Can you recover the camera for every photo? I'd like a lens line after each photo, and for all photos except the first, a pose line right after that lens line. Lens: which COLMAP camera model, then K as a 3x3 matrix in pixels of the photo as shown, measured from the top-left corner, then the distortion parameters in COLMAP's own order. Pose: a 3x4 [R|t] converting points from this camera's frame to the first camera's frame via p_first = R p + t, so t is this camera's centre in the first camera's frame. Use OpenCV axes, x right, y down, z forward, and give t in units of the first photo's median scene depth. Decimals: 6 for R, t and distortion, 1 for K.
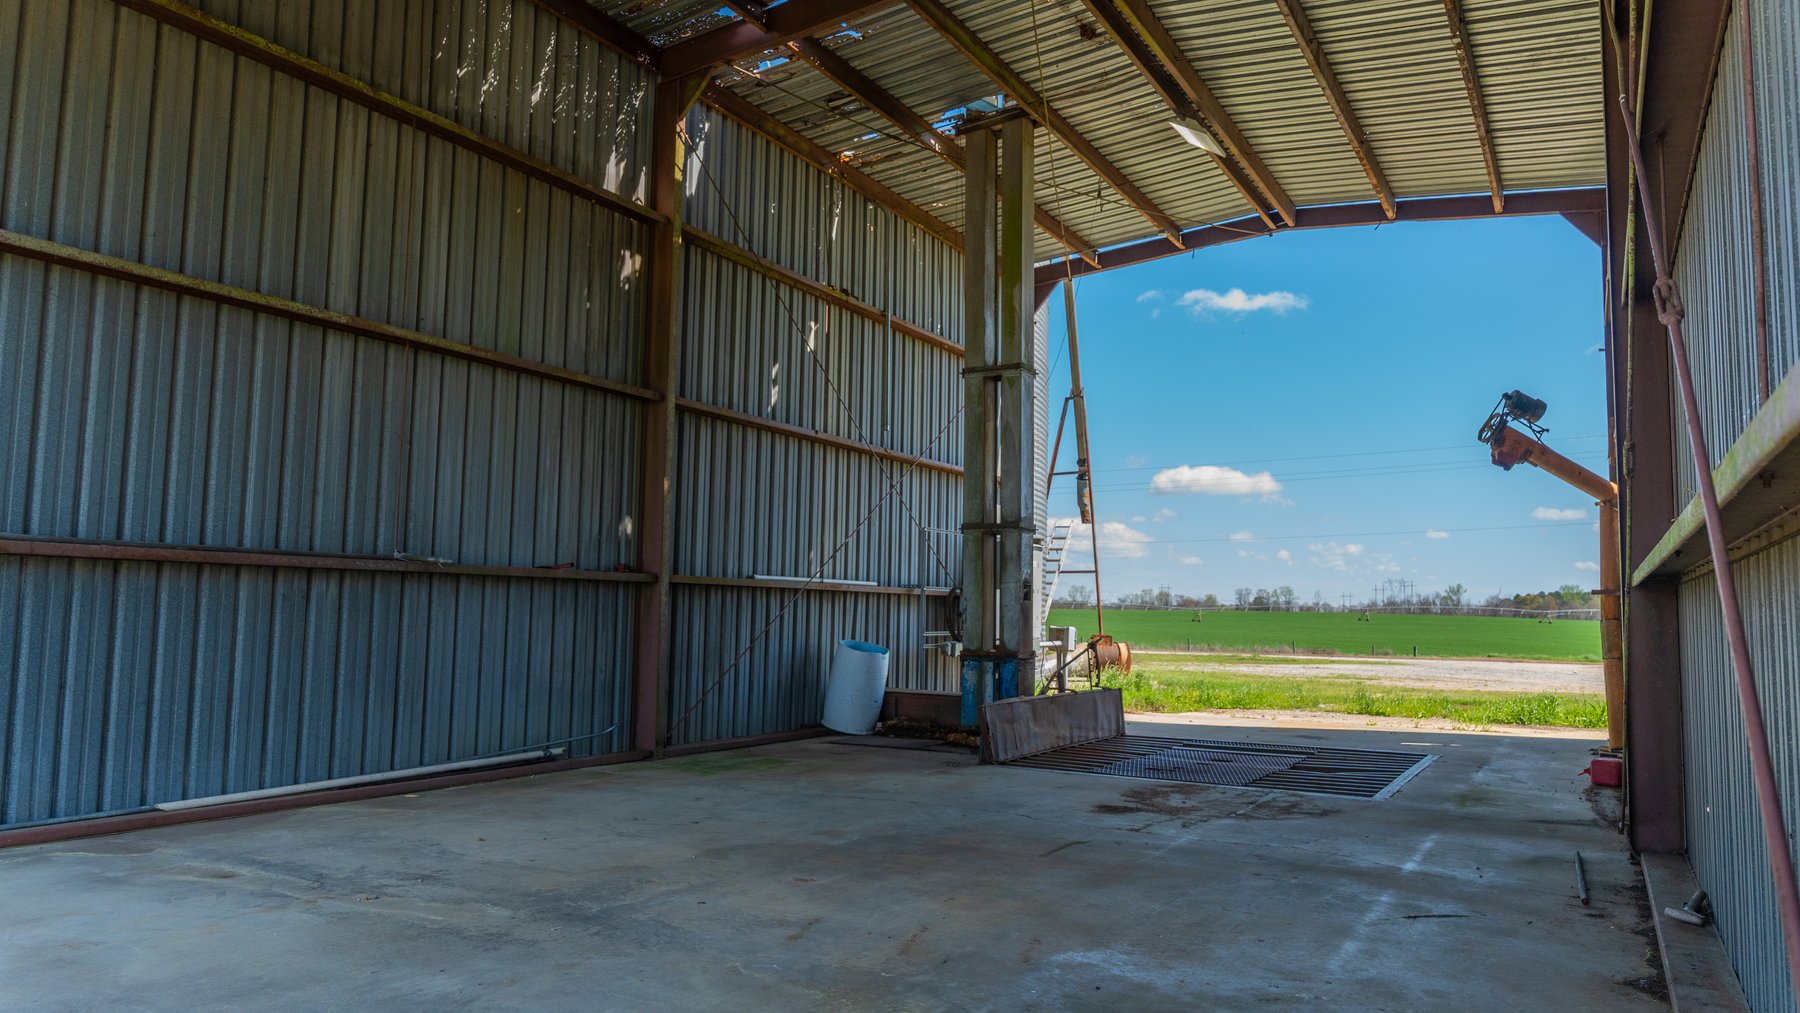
lens RADIAL K [[1190.5, 0, 900.0], [0, 1190.5, 506.5], [0, 0, 1]] dist [-0.003701, -0.014149]
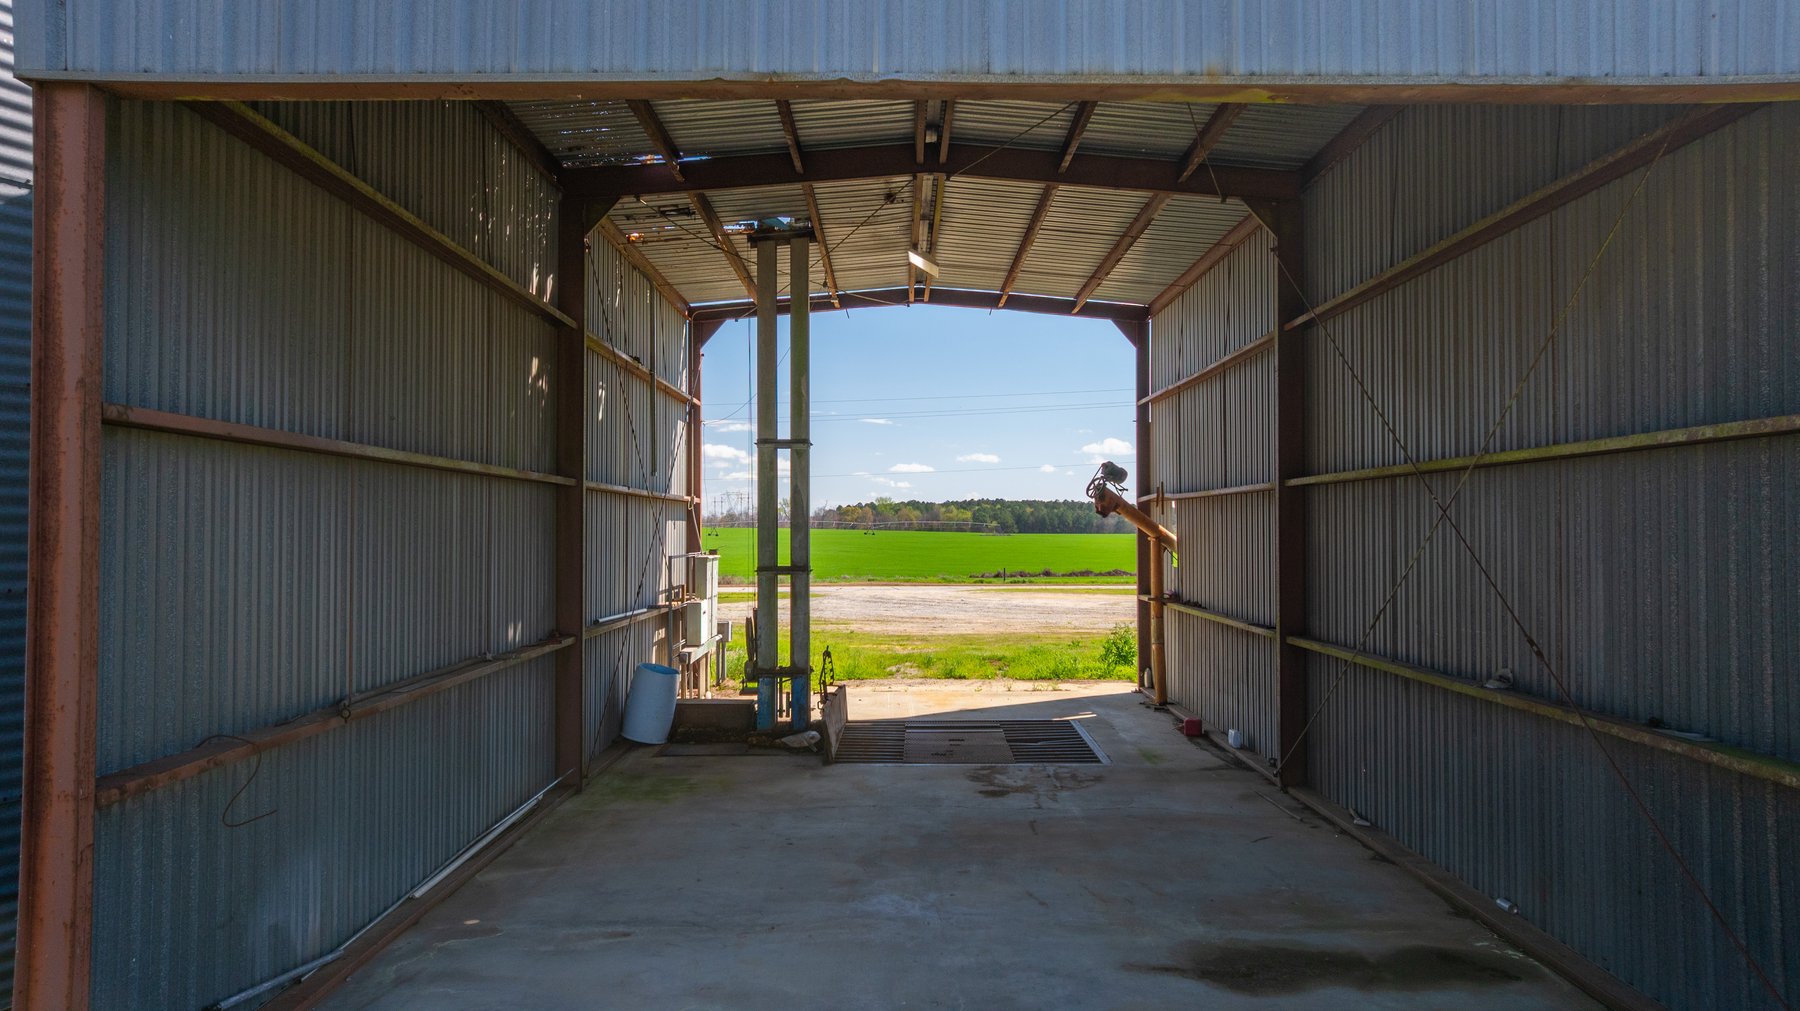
lens RADIAL K [[1260.2, 0, 900.0], [0, 1260.2, 505.5], [0, 0, 1]] dist [-0.005668, -0.000060]
pose [[0.861270, -0.007867, 0.508087, -0.490501], [-0.030019, 0.997346, 0.066328, -0.142887], [-0.507260, -0.072378, 0.858748, -0.191297]]
